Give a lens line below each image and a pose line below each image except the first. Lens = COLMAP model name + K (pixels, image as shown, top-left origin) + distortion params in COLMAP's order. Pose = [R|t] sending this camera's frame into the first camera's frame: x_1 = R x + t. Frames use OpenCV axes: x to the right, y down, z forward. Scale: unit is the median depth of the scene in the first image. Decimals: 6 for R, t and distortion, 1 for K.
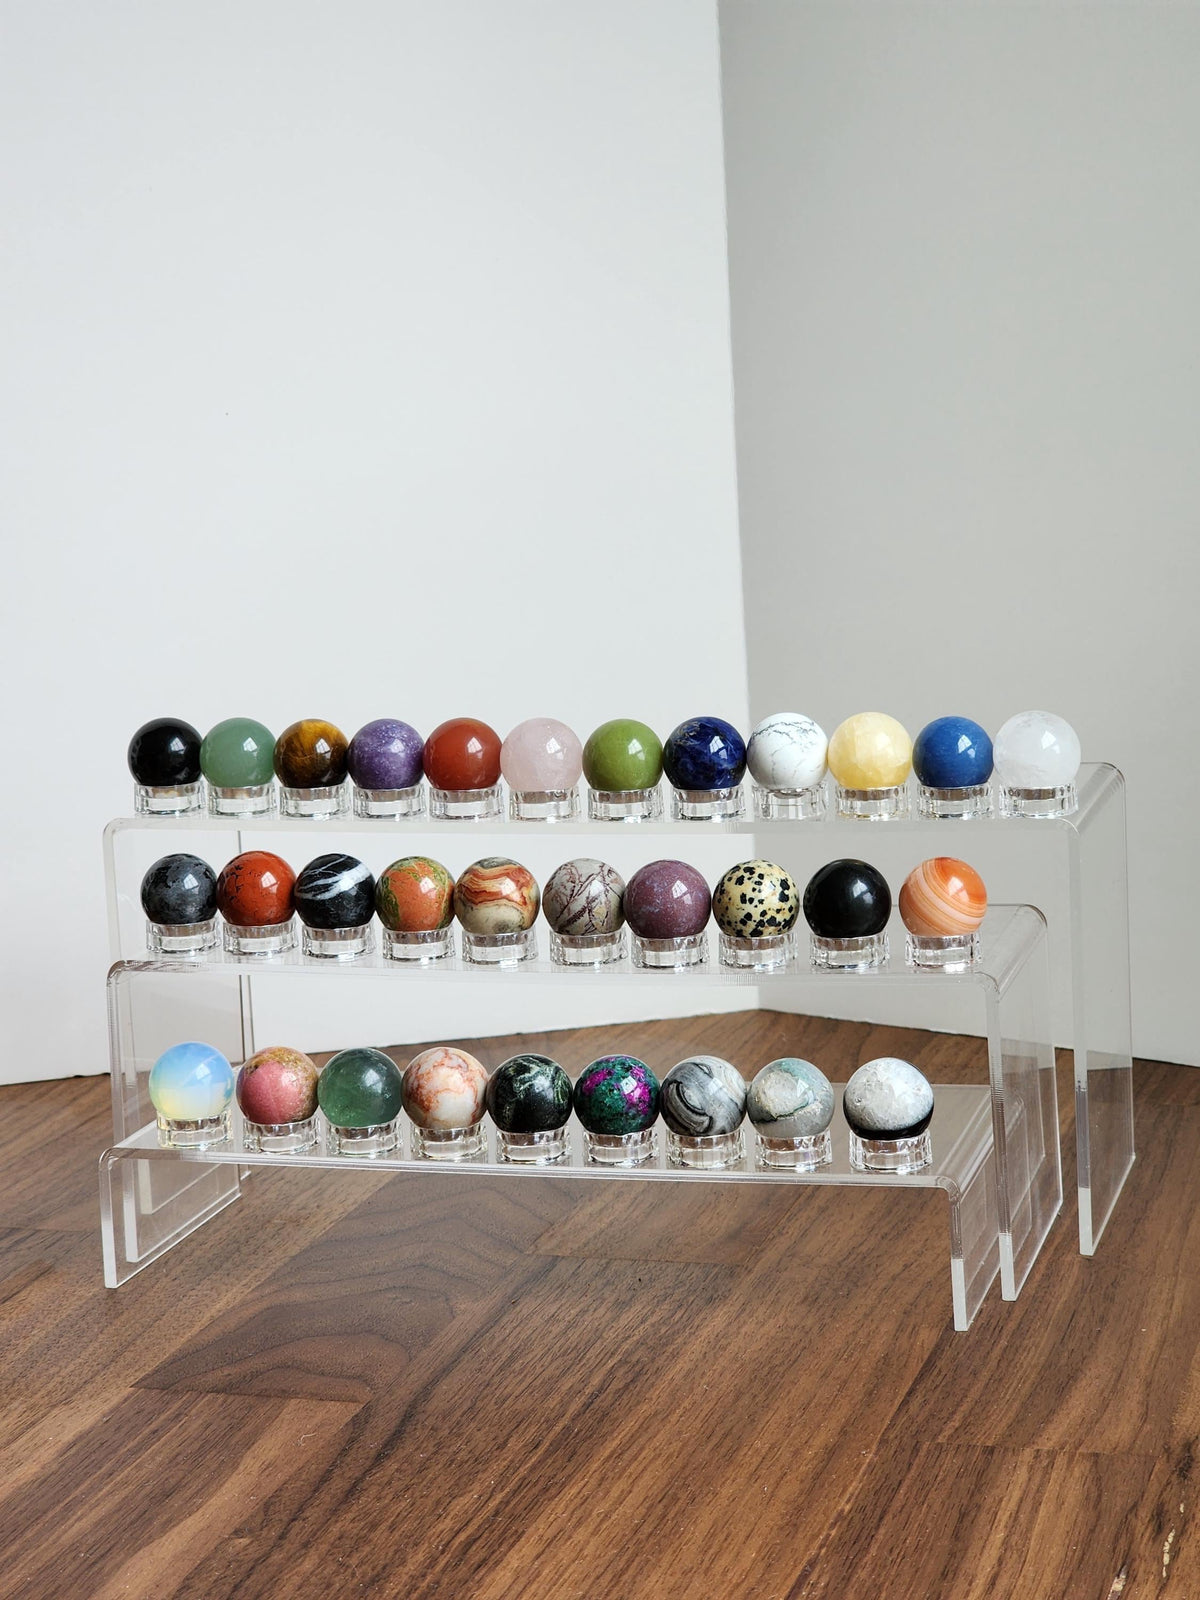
lens RADIAL K [[3076.3, 0, 585.5], [0, 3076.3, 792.4], [0, 0, 1]] dist [0.038120, 0.000000]
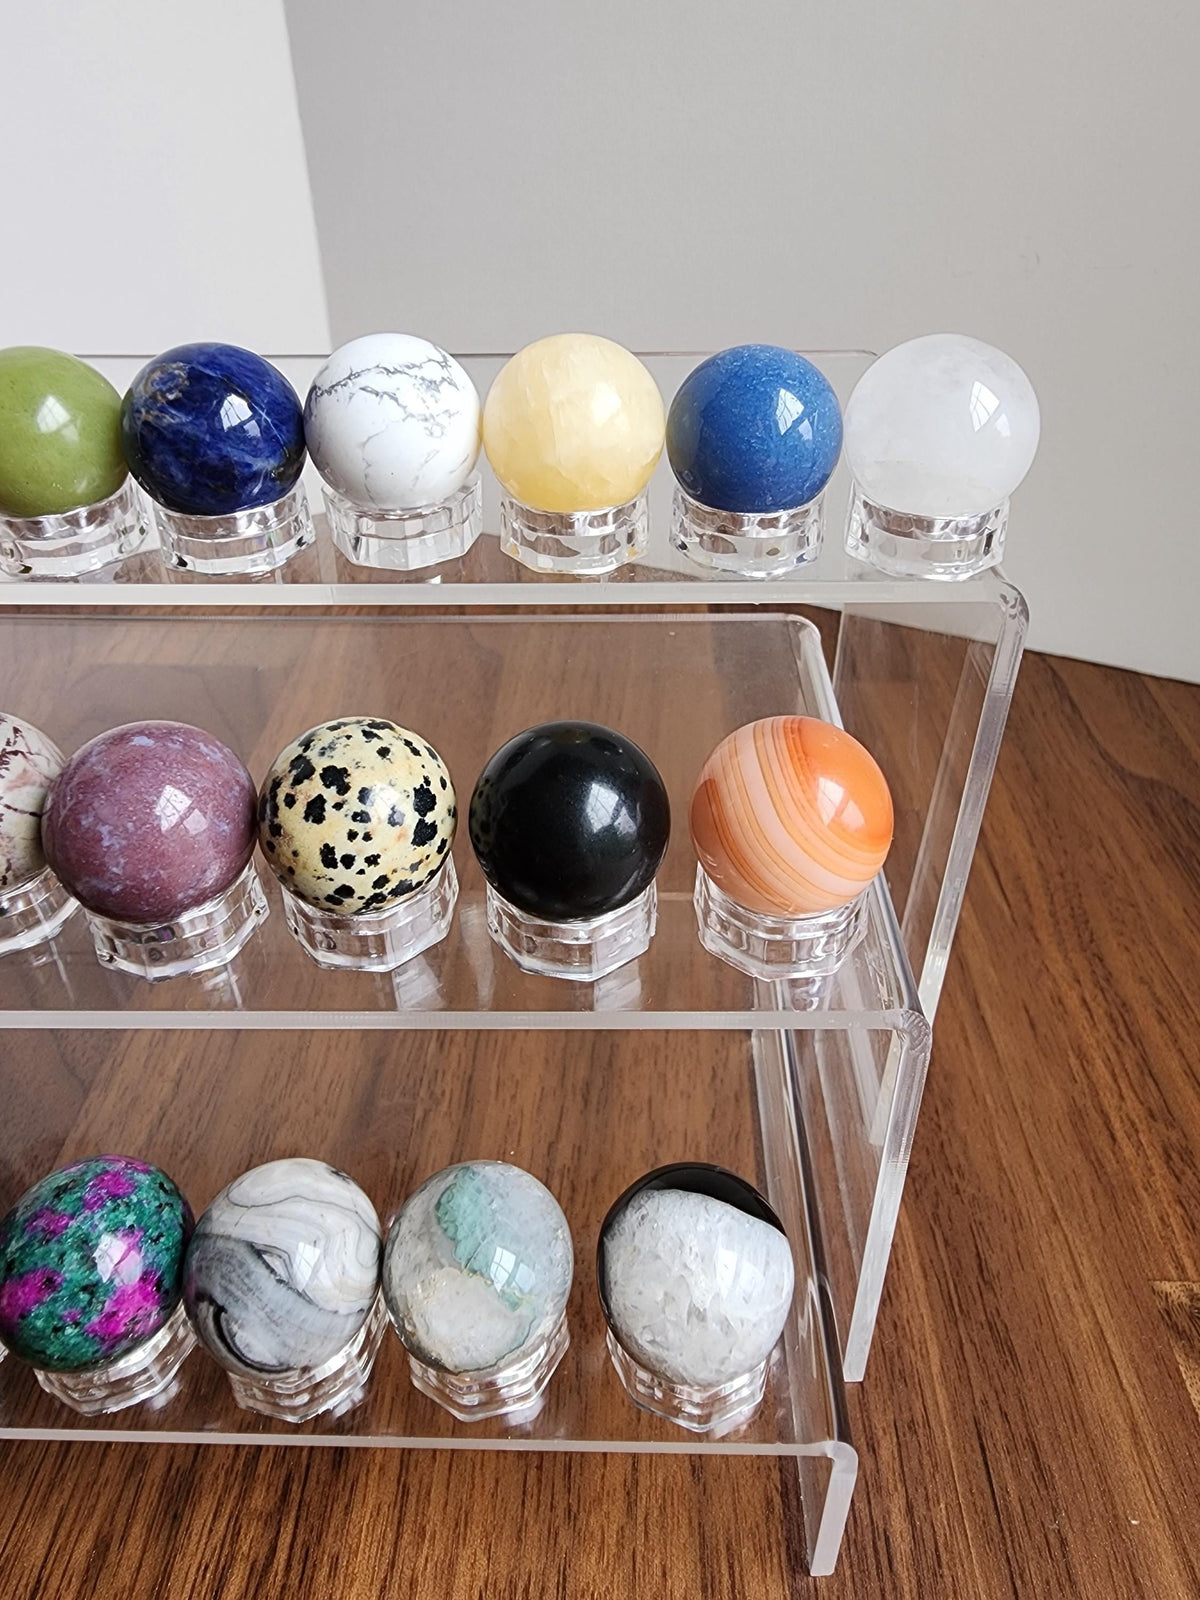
lens RADIAL K [[1103.5, 0, 590.0], [0, 1103.5, 682.7], [0, 0, 1]] dist [-0.004311, 0.005490]
pose [[0.965861, -0.113266, 0.232989, 0.053377], [0.010303, 0.915440, 0.402323, -0.046001], [-0.258856, -0.386188, 0.885354, 0.868106]]
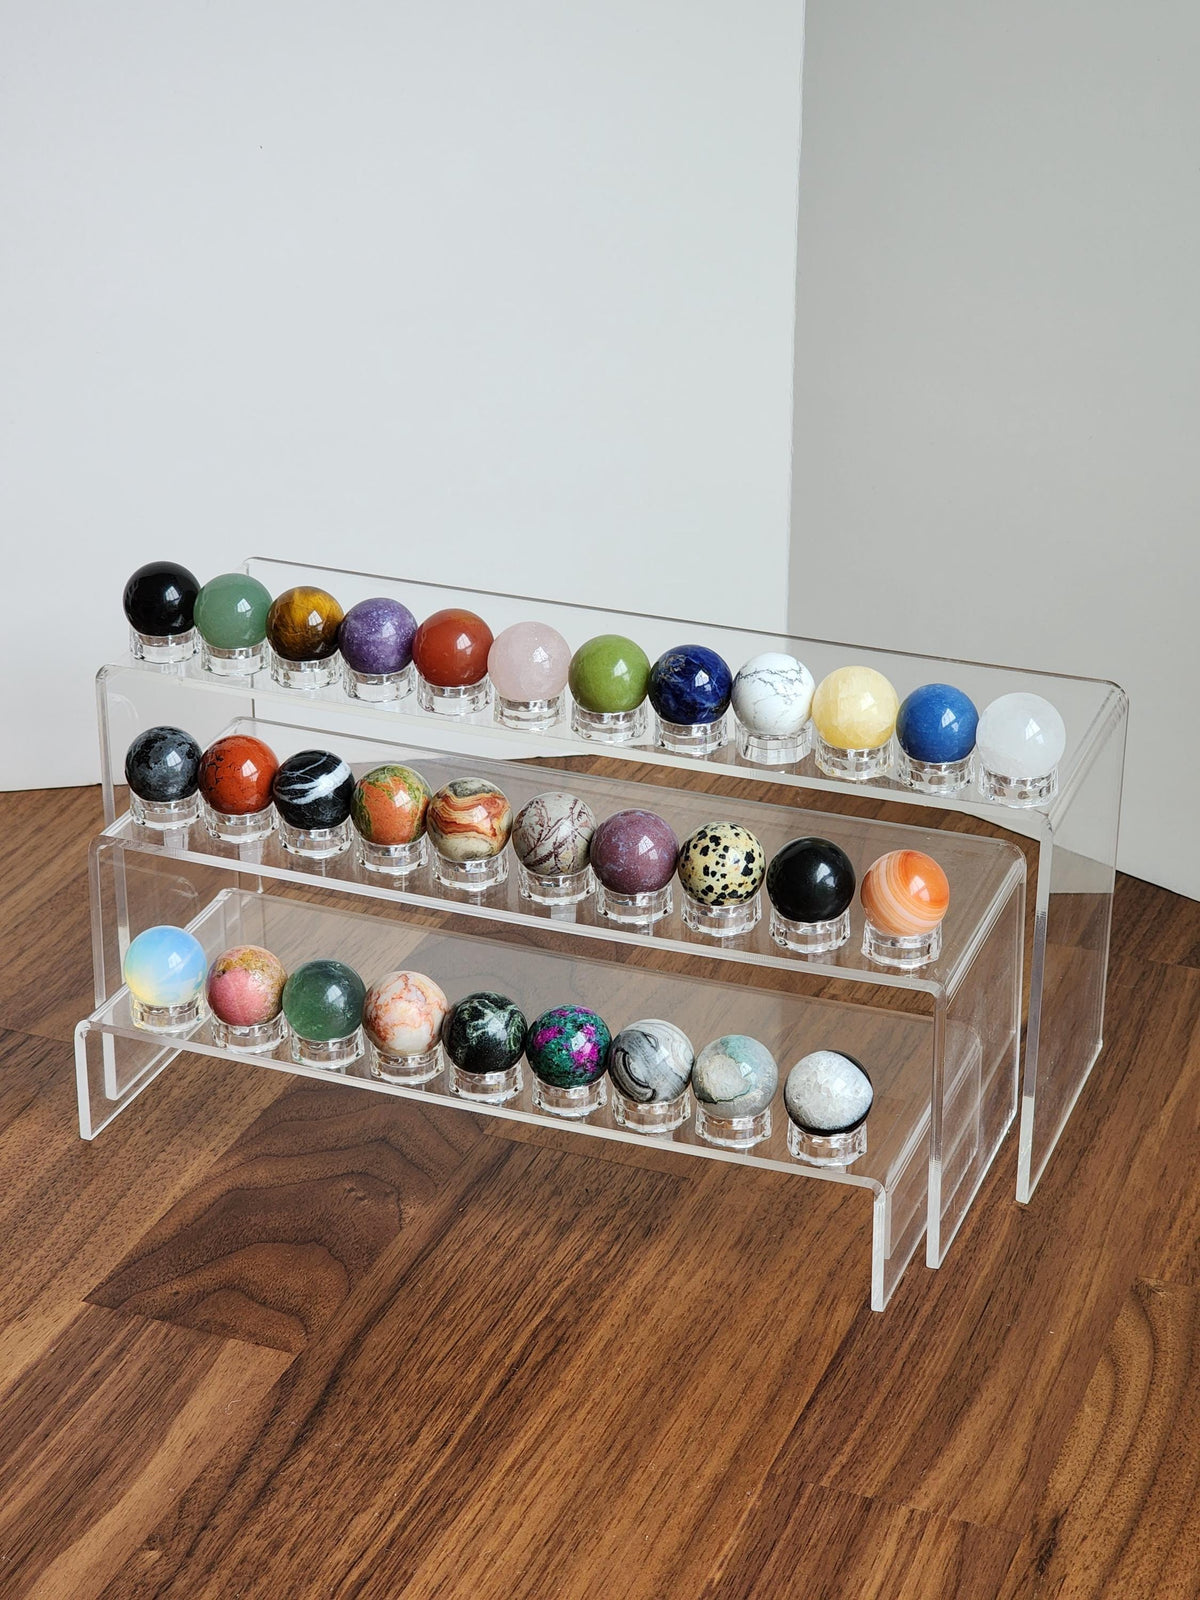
lens RADIAL K [[3076.3, 0, 591.7], [0, 3076.3, 799.0], [0, 0, 1]] dist [0.038120, 0.000000]
pose [[0.995983, 0.076988, -0.045715, 0.058127], [-0.060967, 0.957042, 0.283468, -0.268621], [0.065575, -0.279543, 0.957891, 0.046660]]
